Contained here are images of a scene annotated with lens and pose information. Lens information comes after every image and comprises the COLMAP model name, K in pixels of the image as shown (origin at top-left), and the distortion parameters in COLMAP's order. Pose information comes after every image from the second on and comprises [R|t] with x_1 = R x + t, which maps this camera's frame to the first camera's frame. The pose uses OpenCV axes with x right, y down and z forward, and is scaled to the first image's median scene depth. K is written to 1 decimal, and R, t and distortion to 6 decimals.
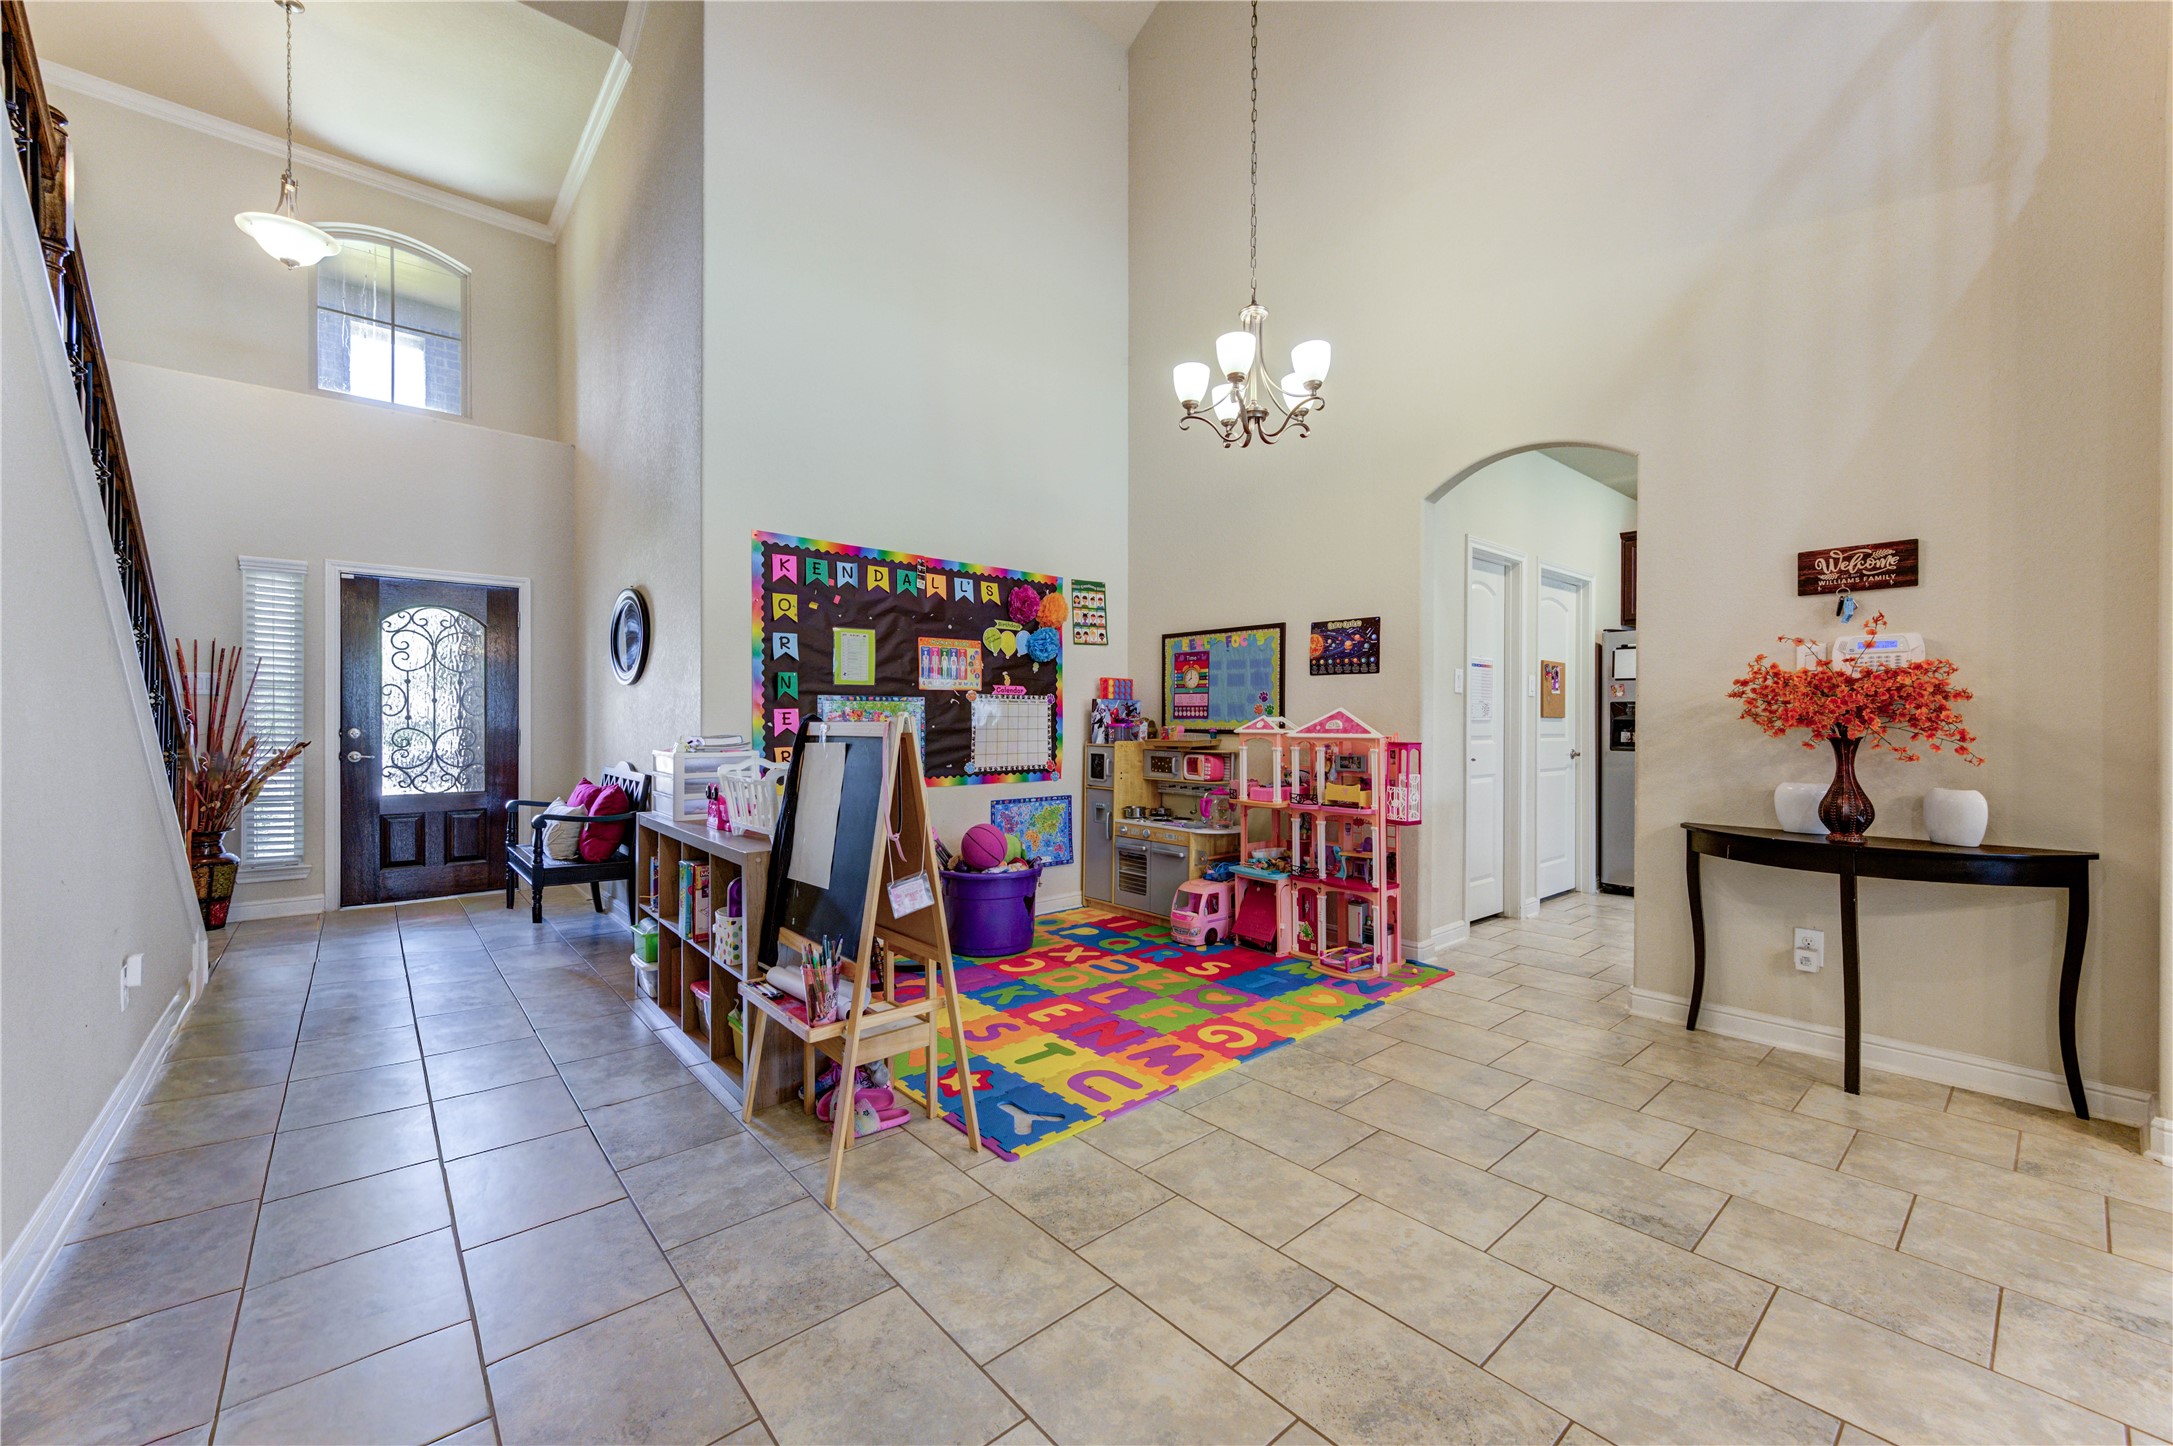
lens RADIAL K [[851.1, 0, 1100.9], [0, 851.1, 726.2], [0, 0, 1]] dist [0.002439, 0.000565]
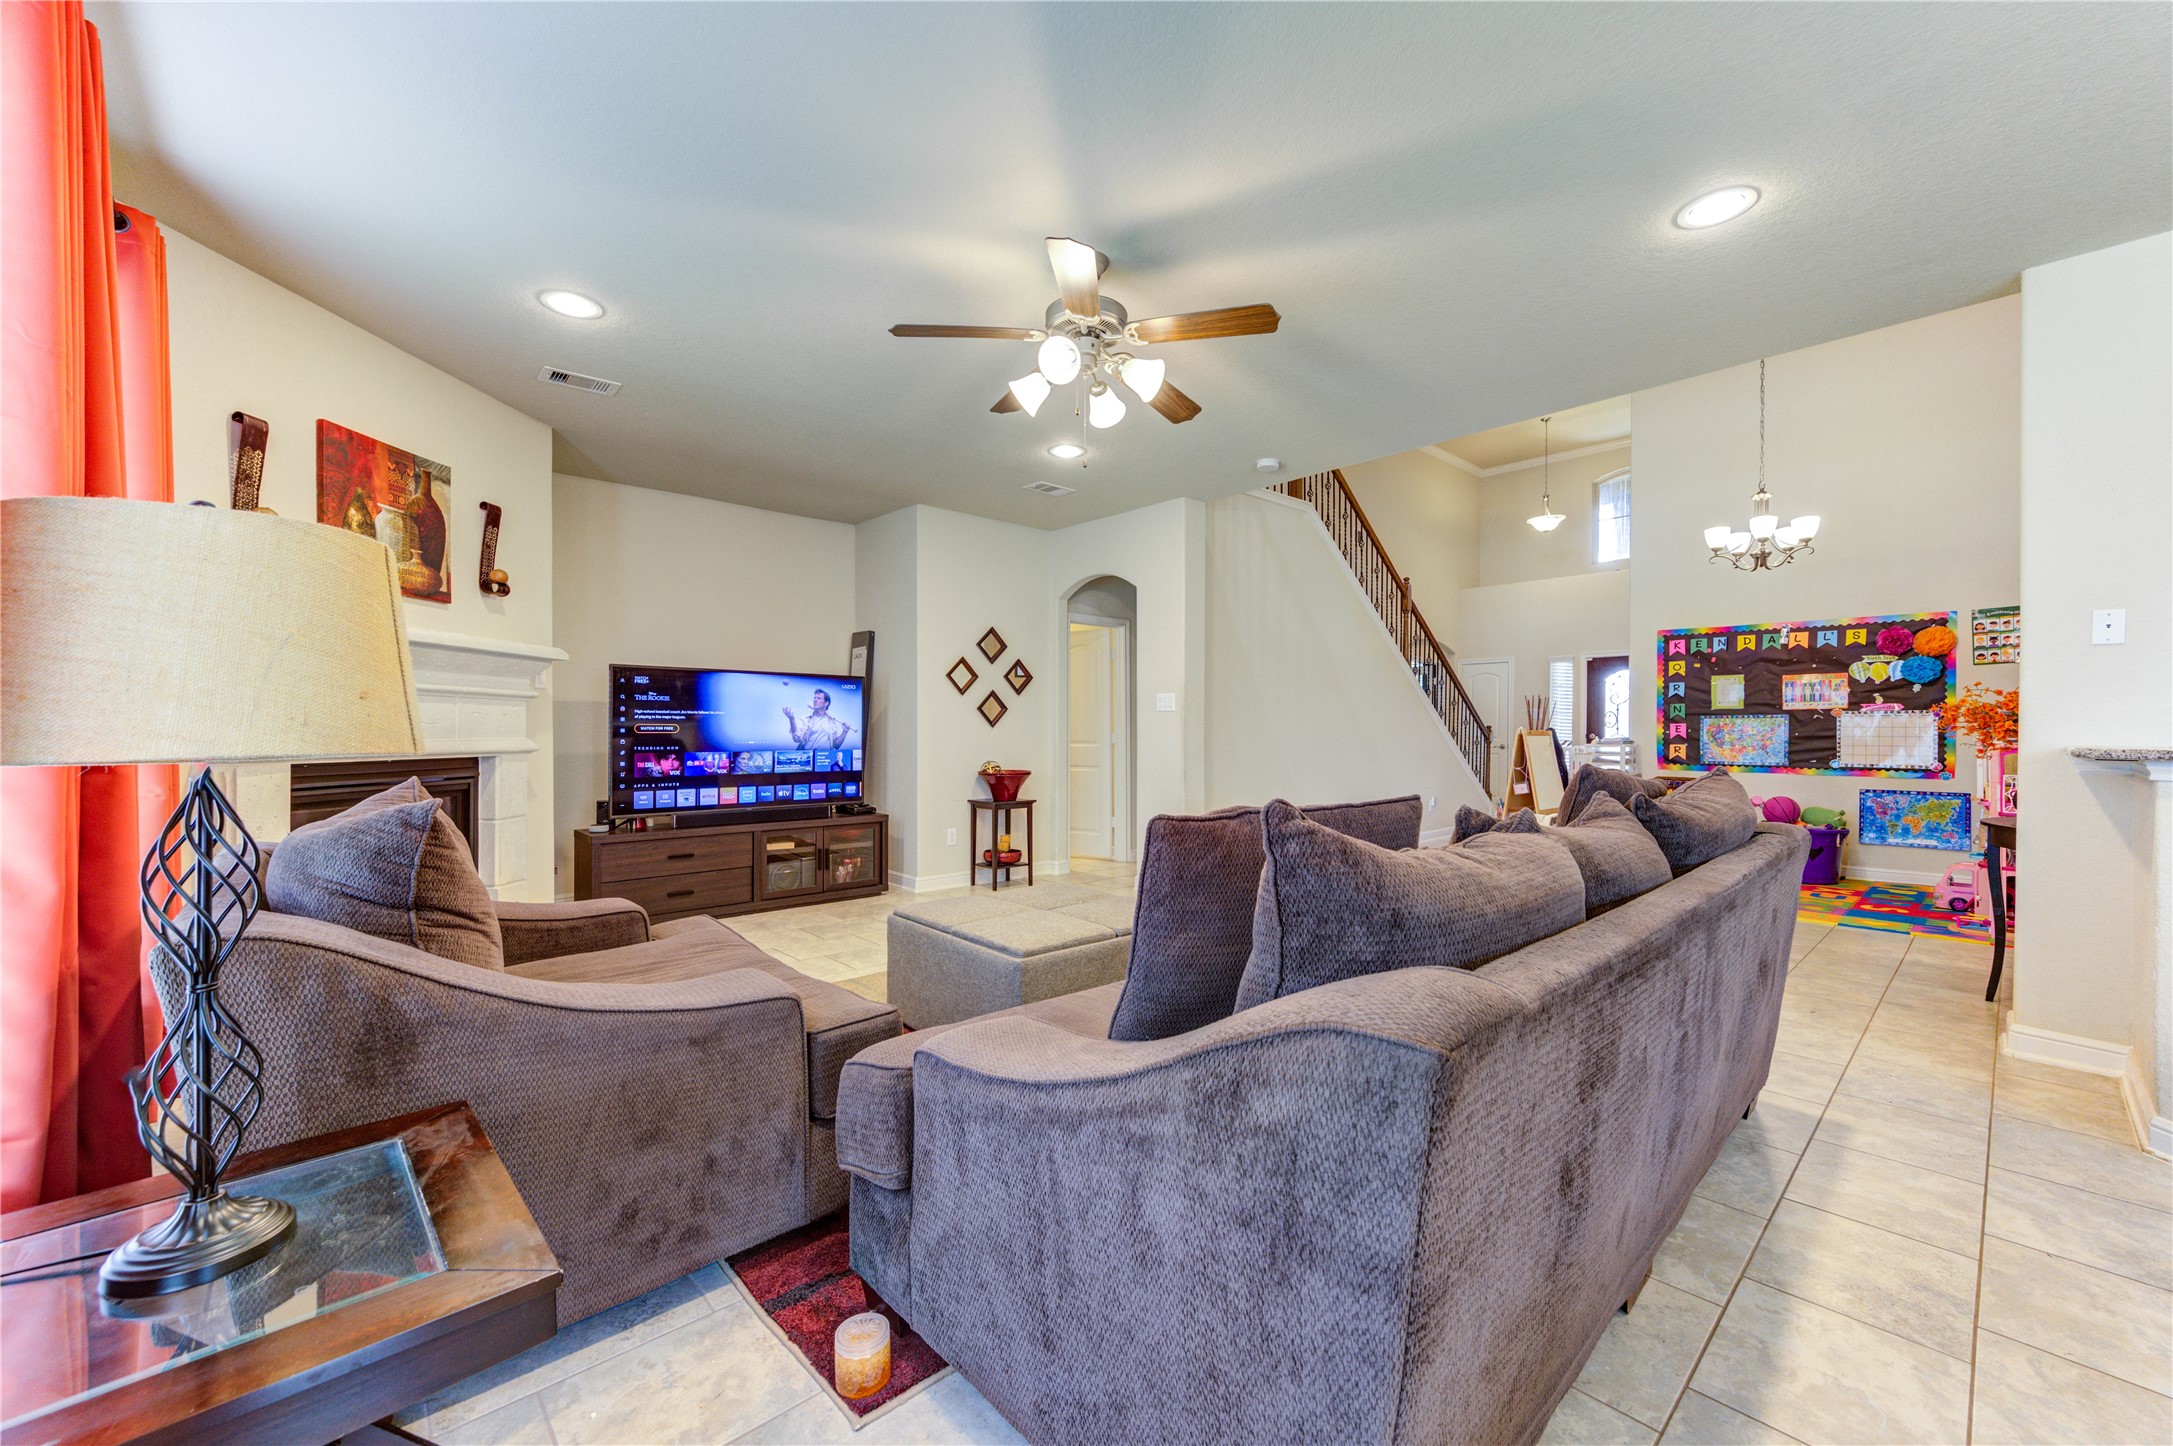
lens RADIAL K [[851.1, 0, 1079.9], [0, 851.1, 735.5], [0, 0, 1]] dist [0.002439, 0.000565]
pose [[0.024792, 0.003178, -0.999688, 1.355070], [-0.011102, 0.999934, 0.002904, 0.013068], [0.999631, 0.011027, 0.024825, -0.312983]]
